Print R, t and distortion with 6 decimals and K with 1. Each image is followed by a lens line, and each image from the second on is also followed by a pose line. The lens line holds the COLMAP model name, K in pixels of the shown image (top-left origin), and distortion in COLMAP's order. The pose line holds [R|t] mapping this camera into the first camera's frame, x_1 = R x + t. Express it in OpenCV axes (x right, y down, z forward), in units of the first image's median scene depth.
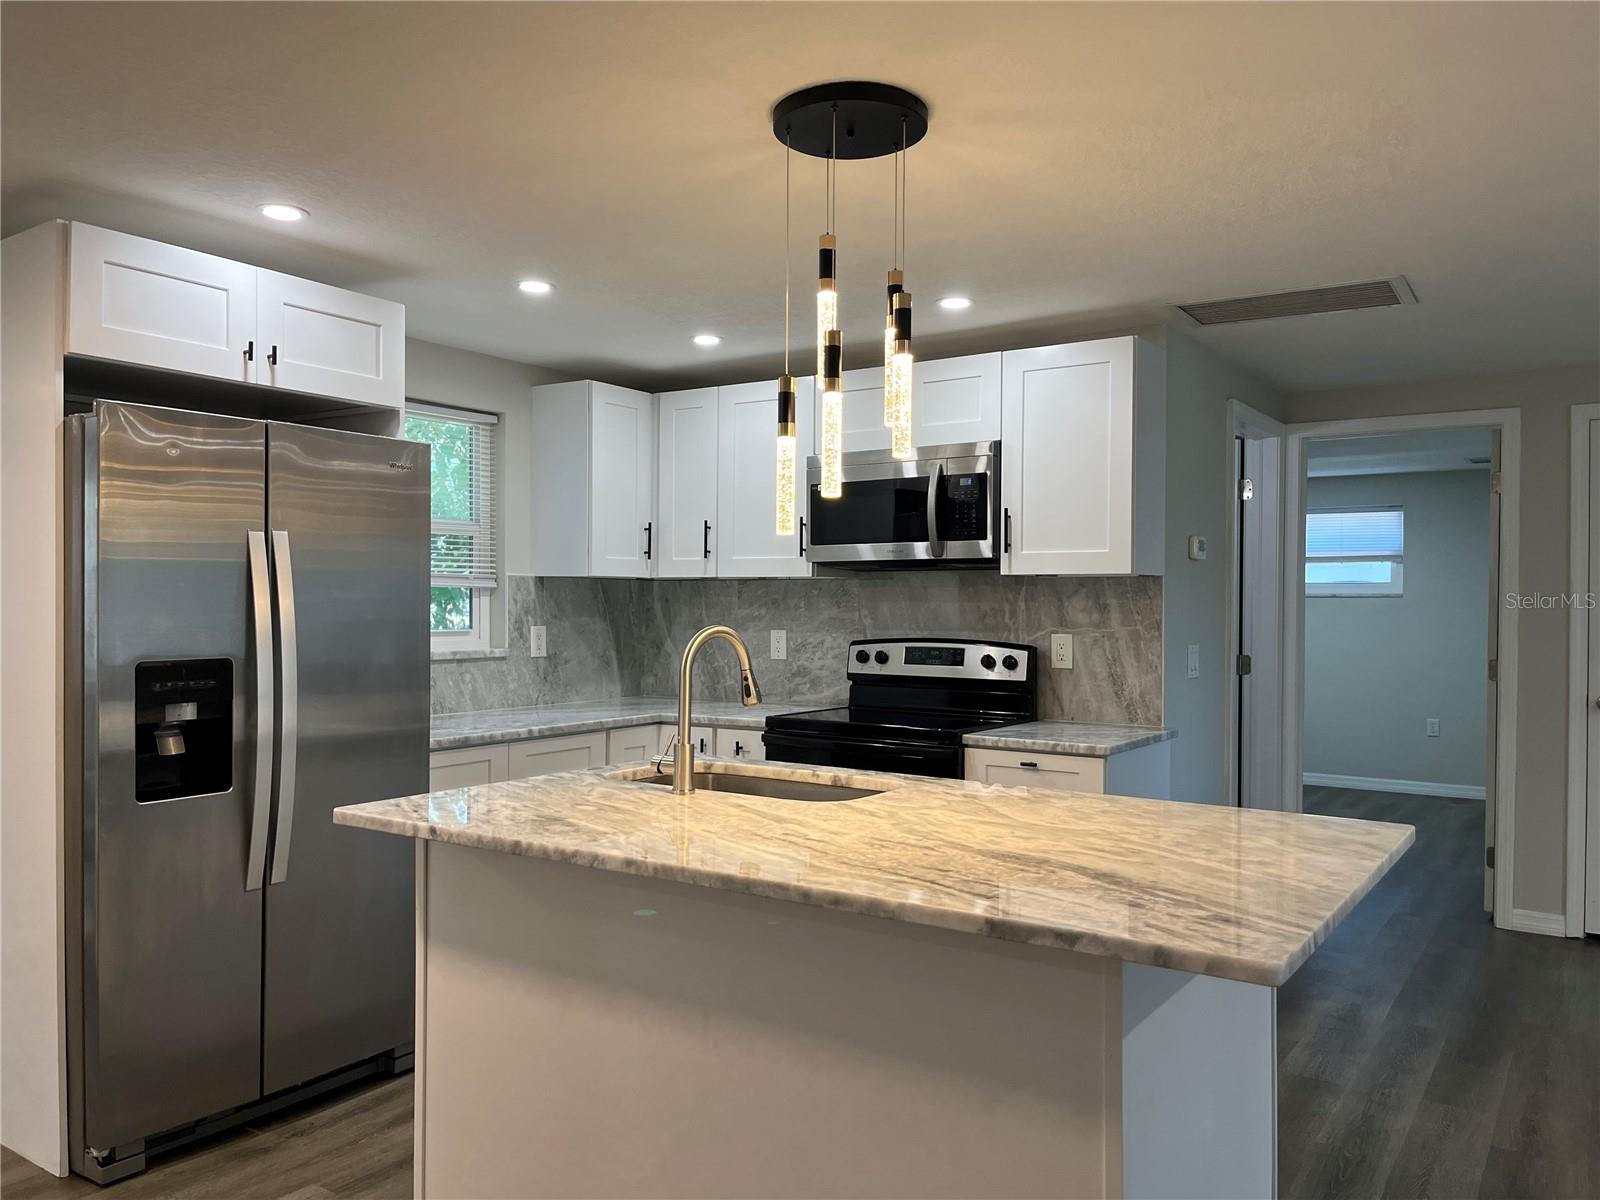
lens RADIAL K [[1210.0, 0, 800.0], [0, 1210.0, 600.0], [0, 0, 1]] dist [0.072816, -0.115132]
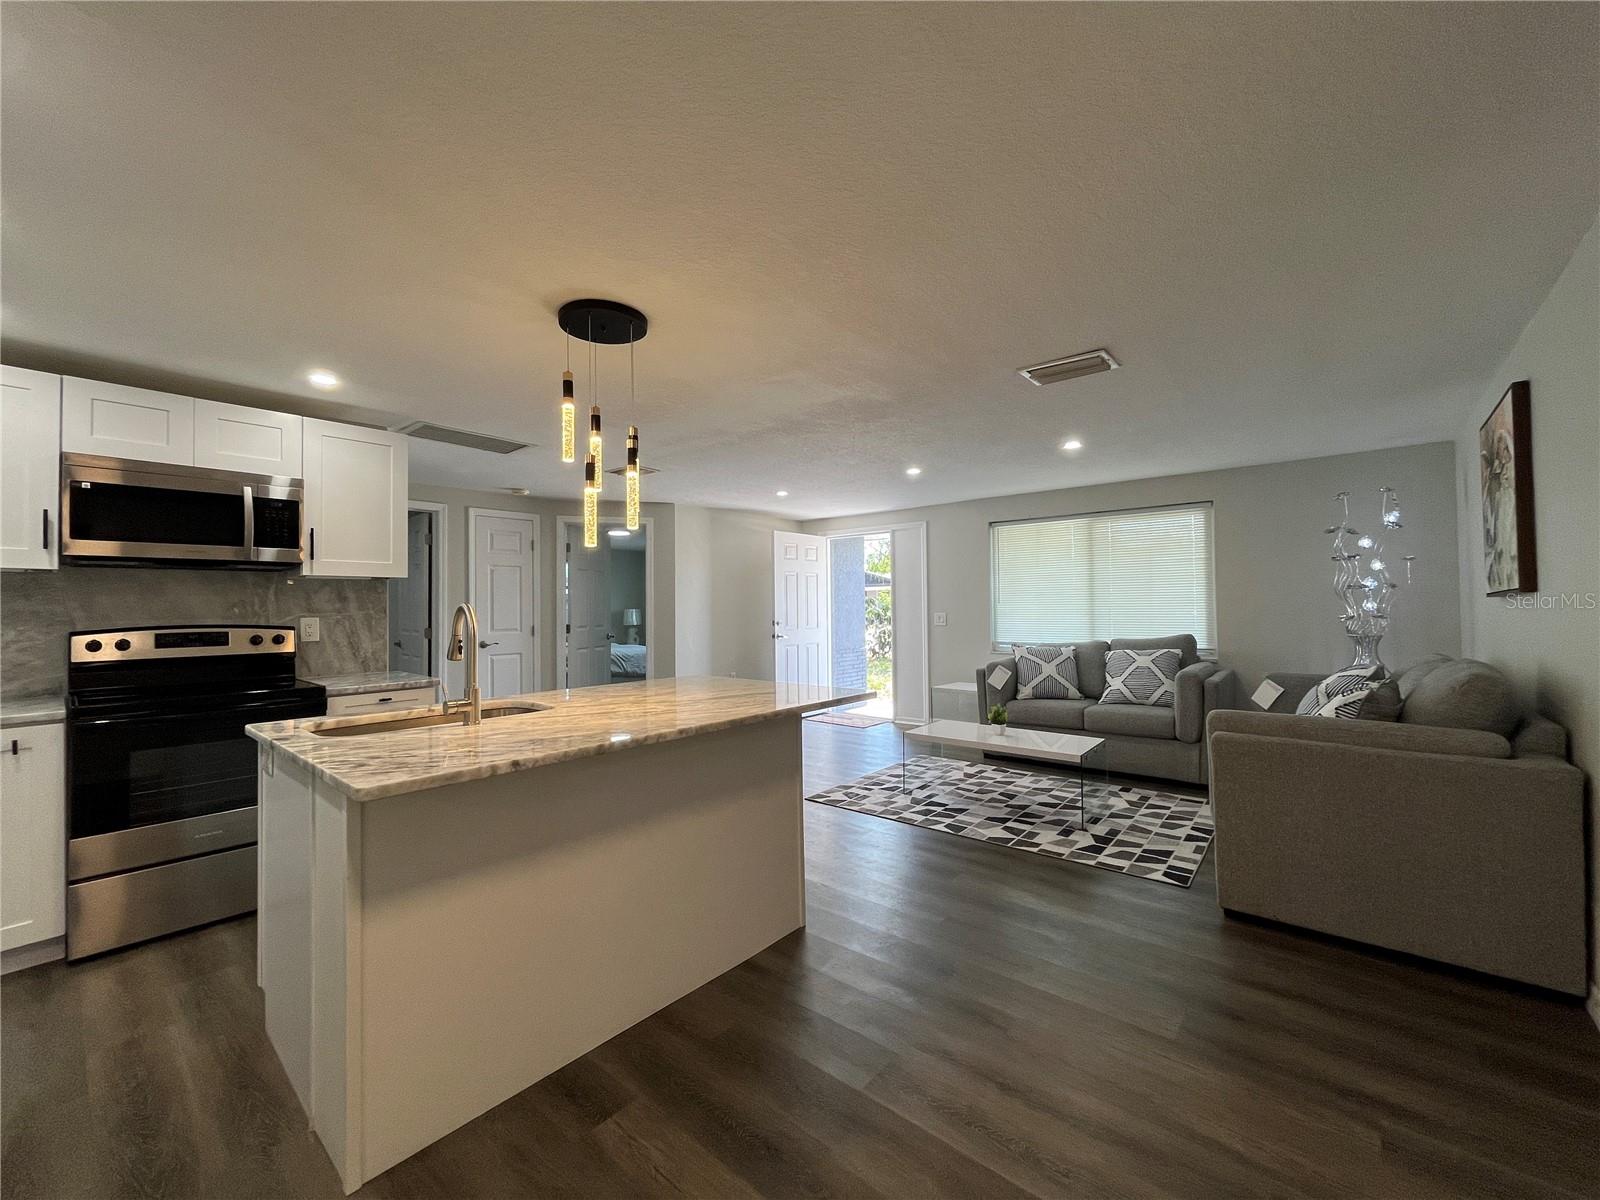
lens RADIAL K [[645.2, 0, 797.9], [0, 645.2, 594.7], [0, 0, 1]] dist [-0.002430, -0.000505]
pose [[0.113083, 0.011214, 0.993522, -0.483452], [0.008305, 0.999891, -0.012231, 0.014942], [-0.993551, 0.009635, 0.112977, 0.335487]]
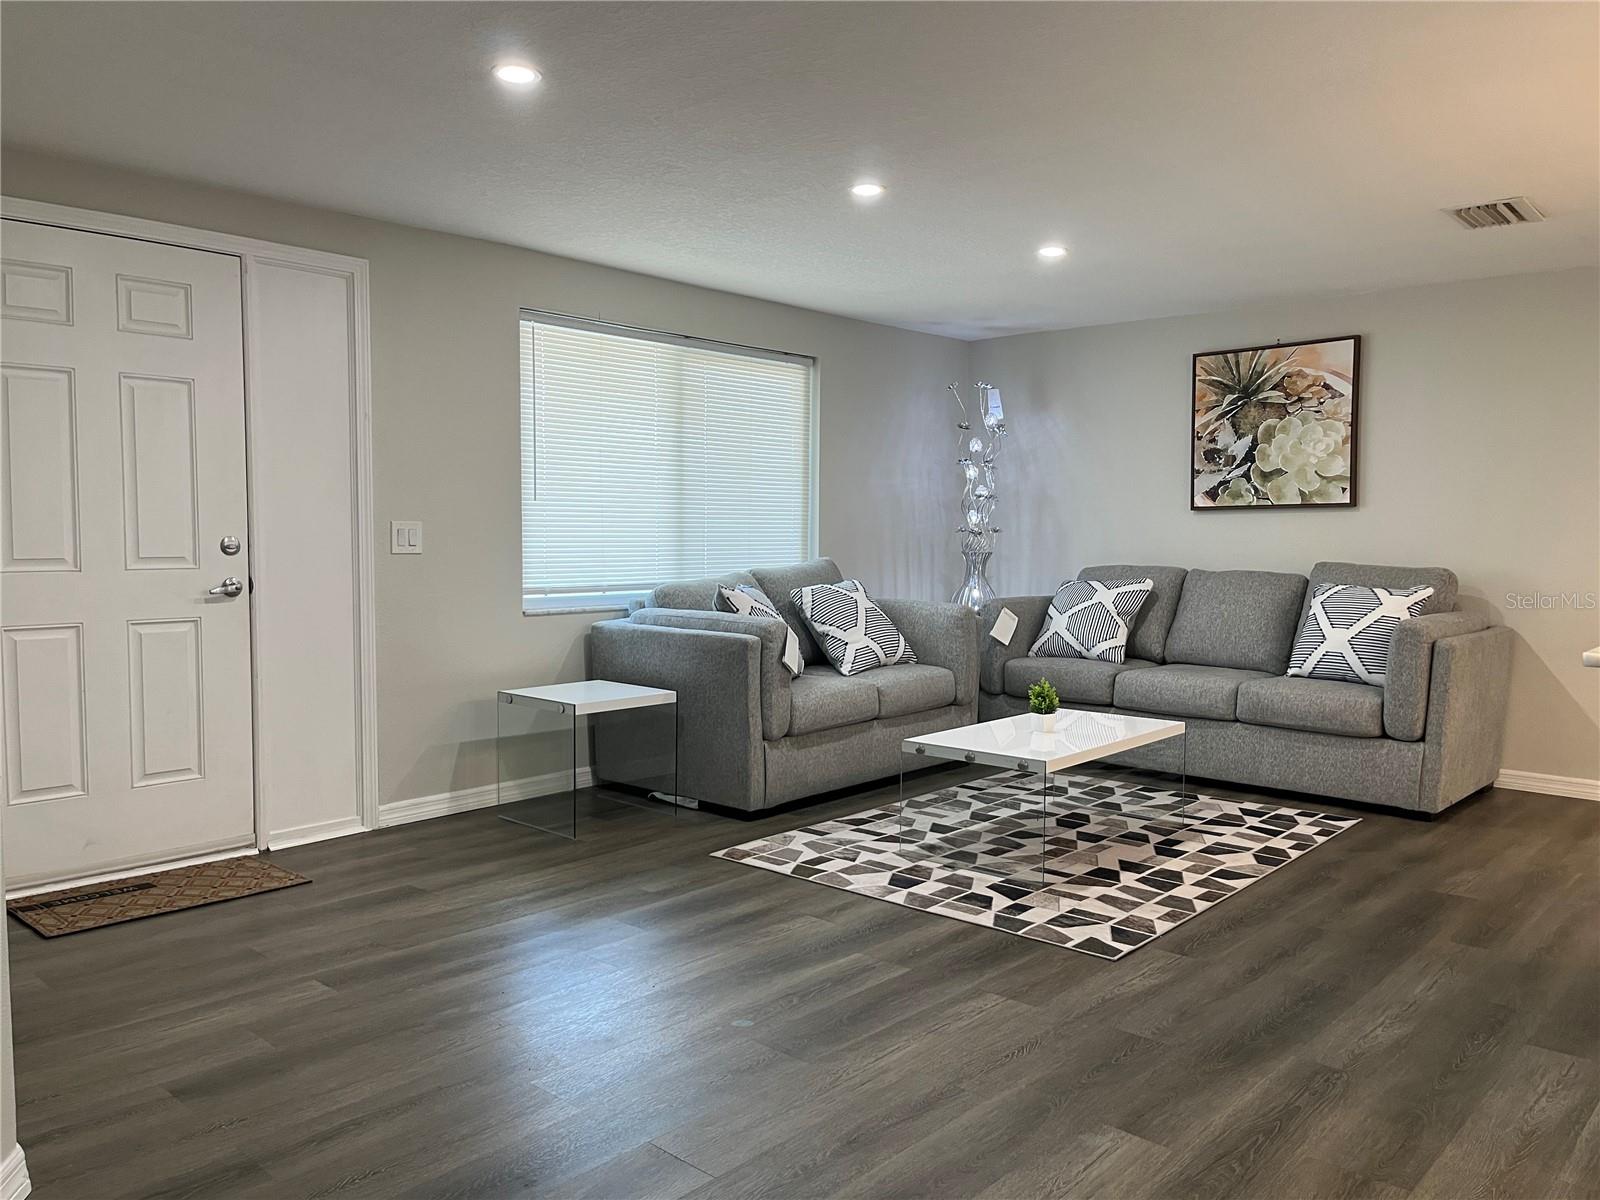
lens RADIAL K [[1210.0, 0, 800.0], [0, 1210.0, 600.0], [0, 0, 1]] dist [0.072816, -0.115132]
pose [[-0.989537, -0.022078, 0.142582, 0.566350], [-0.013647, 0.998115, 0.059837, 0.042662], [-0.143635, 0.057265, -0.987973, 1.196101]]
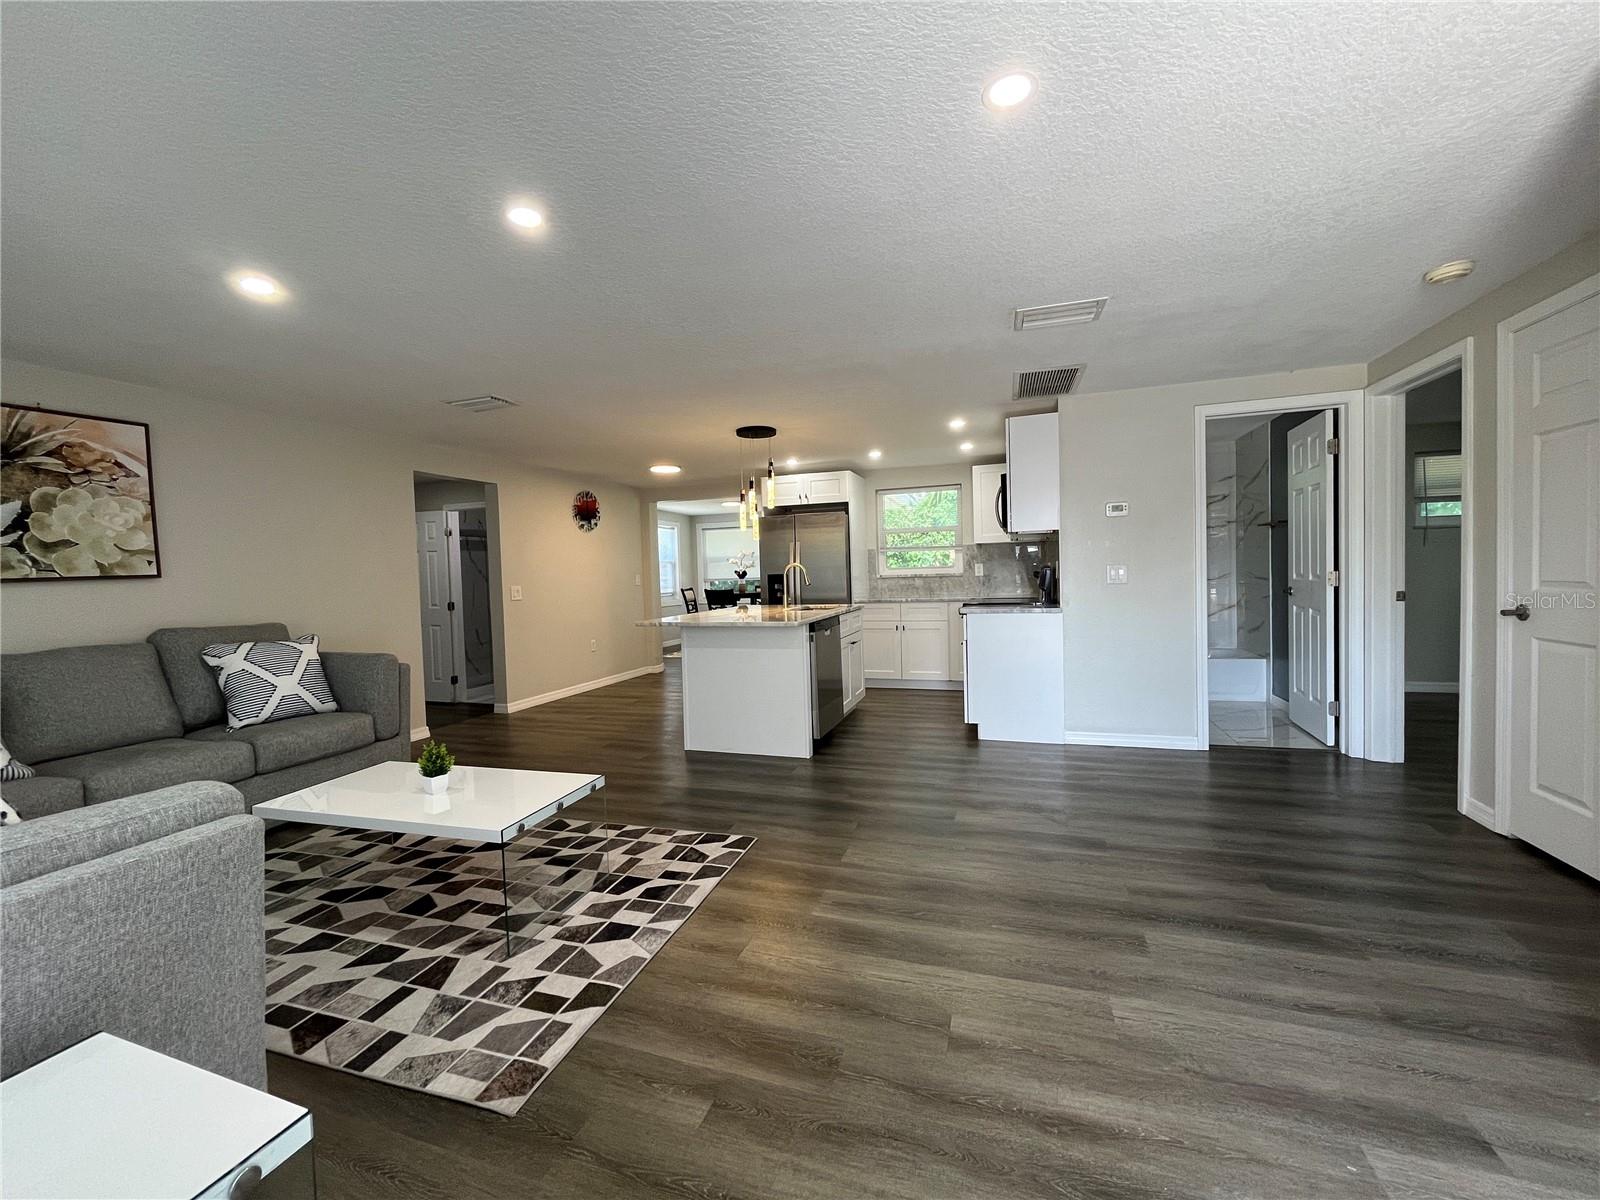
lens RADIAL K [[645.2, 0, 797.9], [0, 645.2, 594.7], [0, 0, 1]] dist [-0.002430, -0.000505]
pose [[0.264129, 0.020316, -0.964273, 1.127922], [0.034598, 0.998935, 0.030524, 0.035729], [0.963867, -0.041424, 0.263144, 0.311203]]
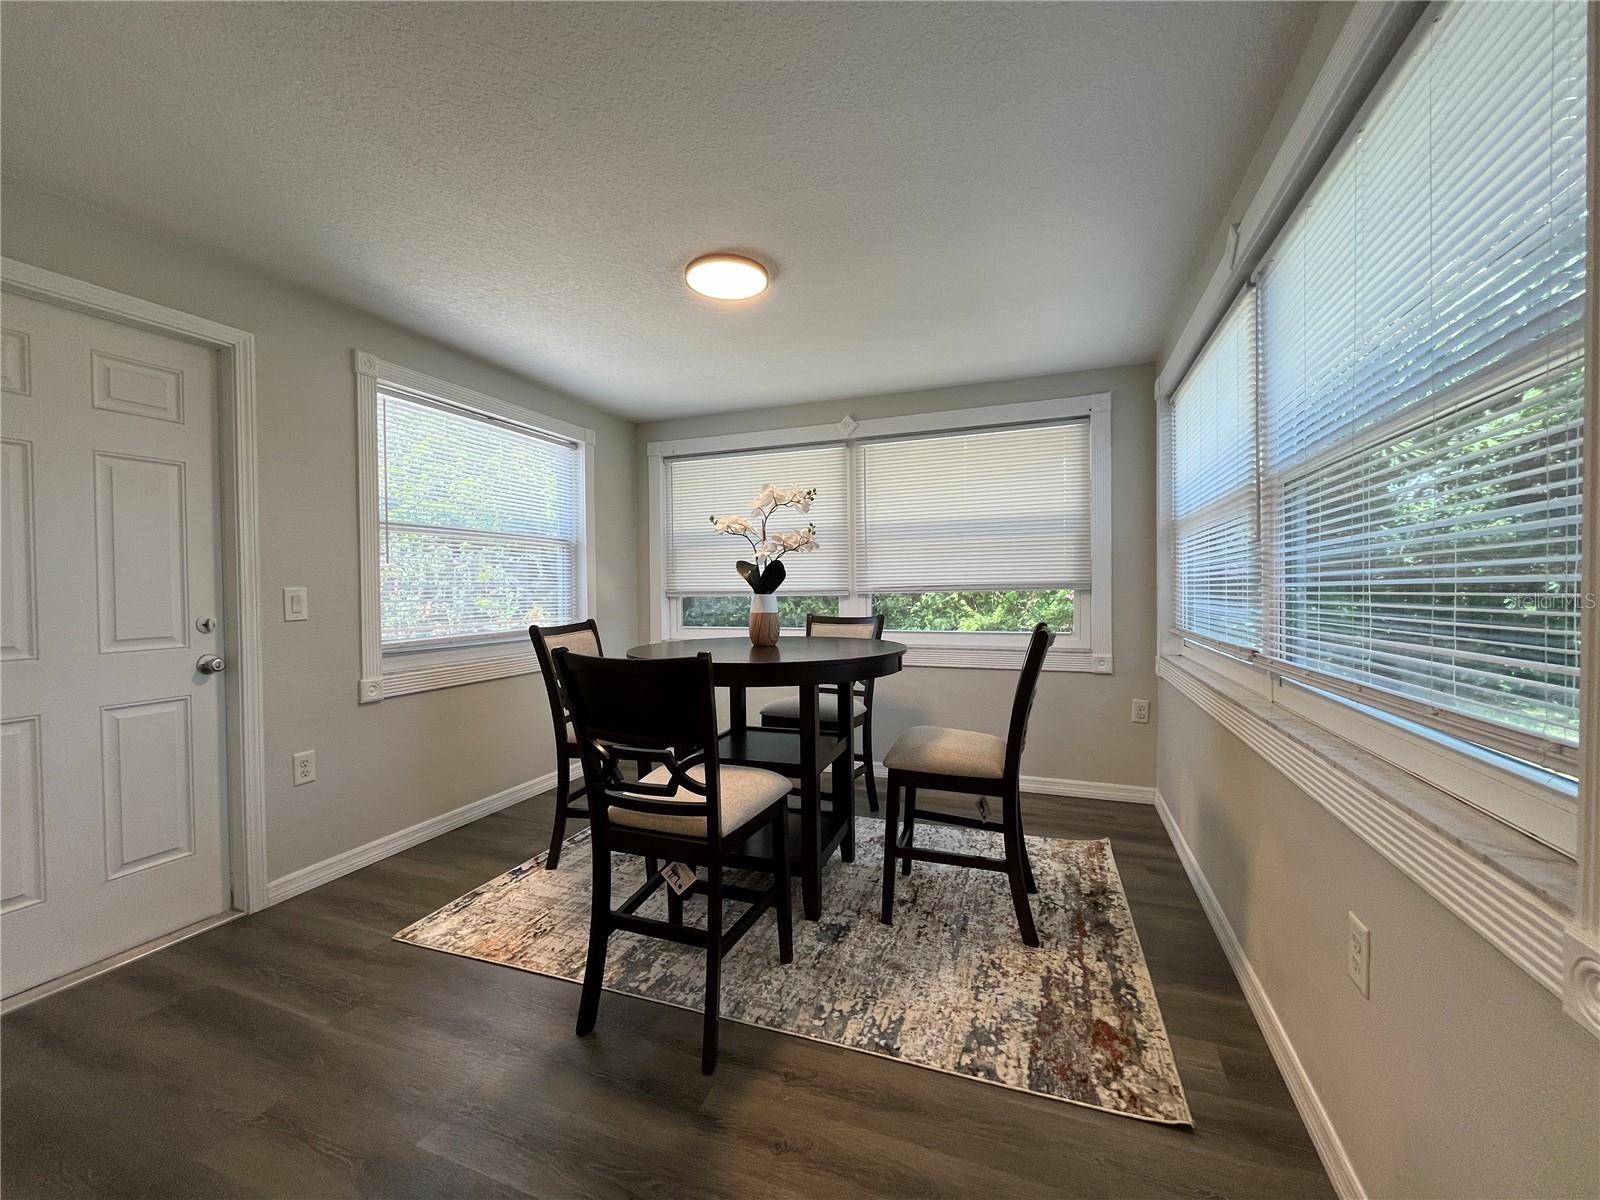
lens RADIAL K [[645.2, 0, 797.9], [0, 645.2, 594.7], [0, 0, 1]] dist [-0.002430, -0.000505]
pose [[0.223393, 0.007901, -0.974696, -0.573907], [0.014633, 0.999827, 0.011459, 0.036793], [0.974619, -0.016822, 0.223239, 0.626509]]
